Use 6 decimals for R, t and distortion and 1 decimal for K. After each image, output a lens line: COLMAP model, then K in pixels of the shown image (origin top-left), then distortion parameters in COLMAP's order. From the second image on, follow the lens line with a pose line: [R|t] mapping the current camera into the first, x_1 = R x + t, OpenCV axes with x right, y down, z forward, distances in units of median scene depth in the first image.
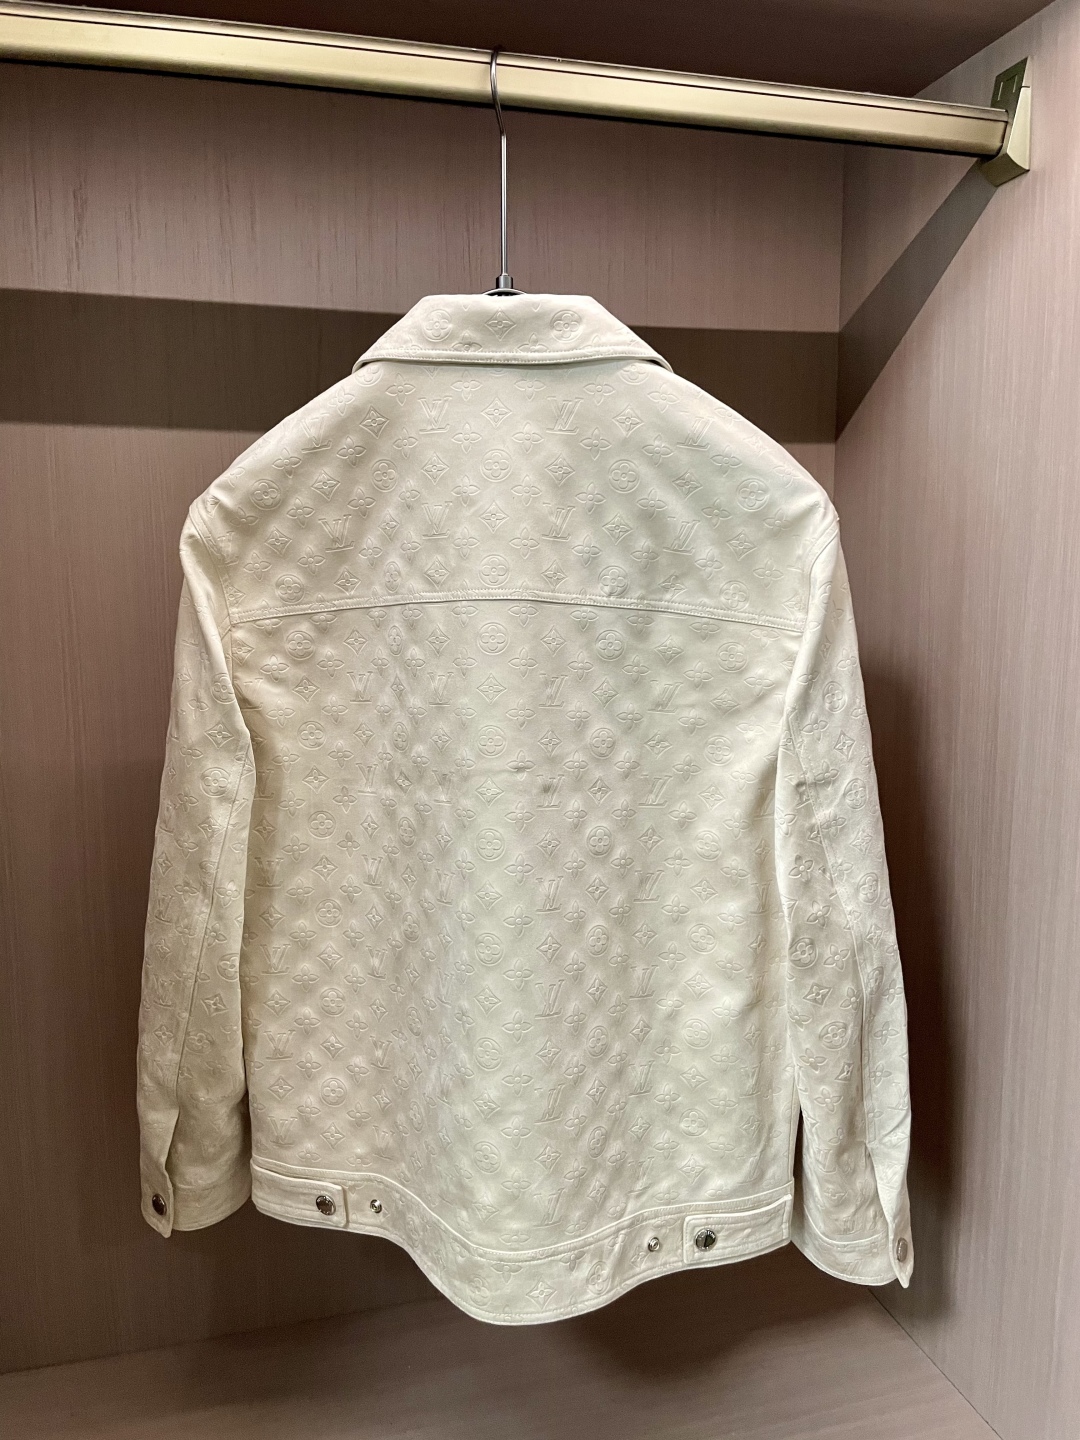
lens RADIAL K [[1094.2, 0, 509.8], [0, 1094.2, 717.6], [0, 0, 1]] dist [0.071796, -0.000626]
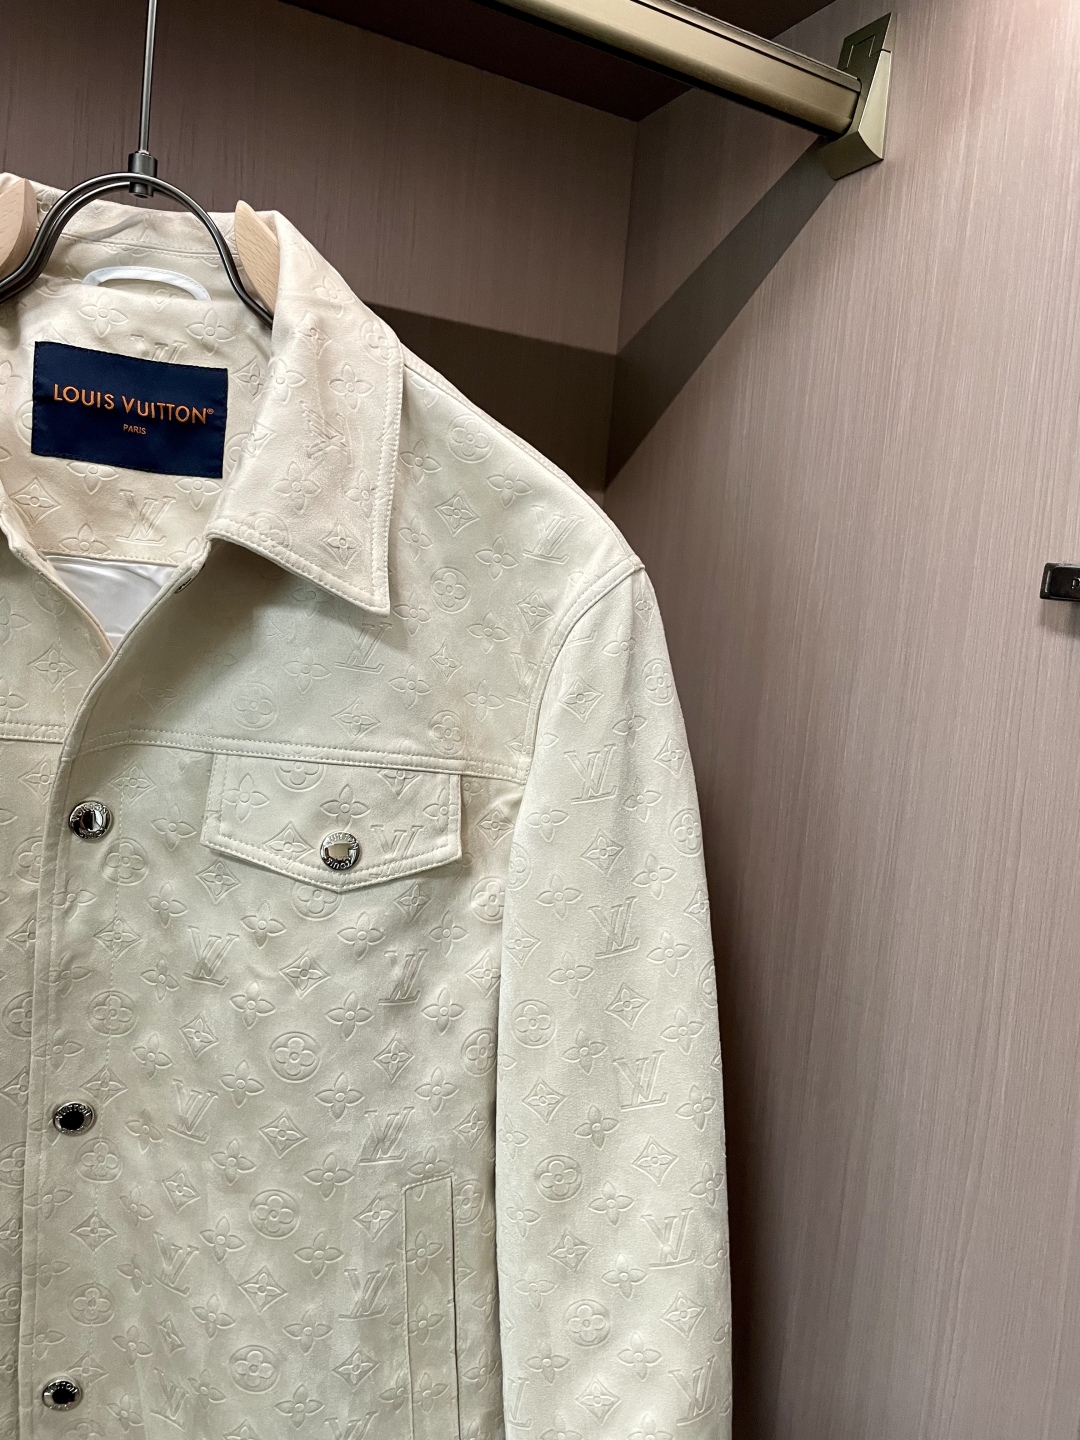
lens RADIAL K [[1106.8, 0, 540.0], [0, 1106.8, 720.0], [0, 0, 1]] dist [-0.115967, -0.001440]
pose [[0.961369, 0.062748, 0.268014, 0.071681], [-0.050511, 0.997352, -0.052322, -0.061238], [-0.270588, 0.036763, 0.961993, 0.380279]]
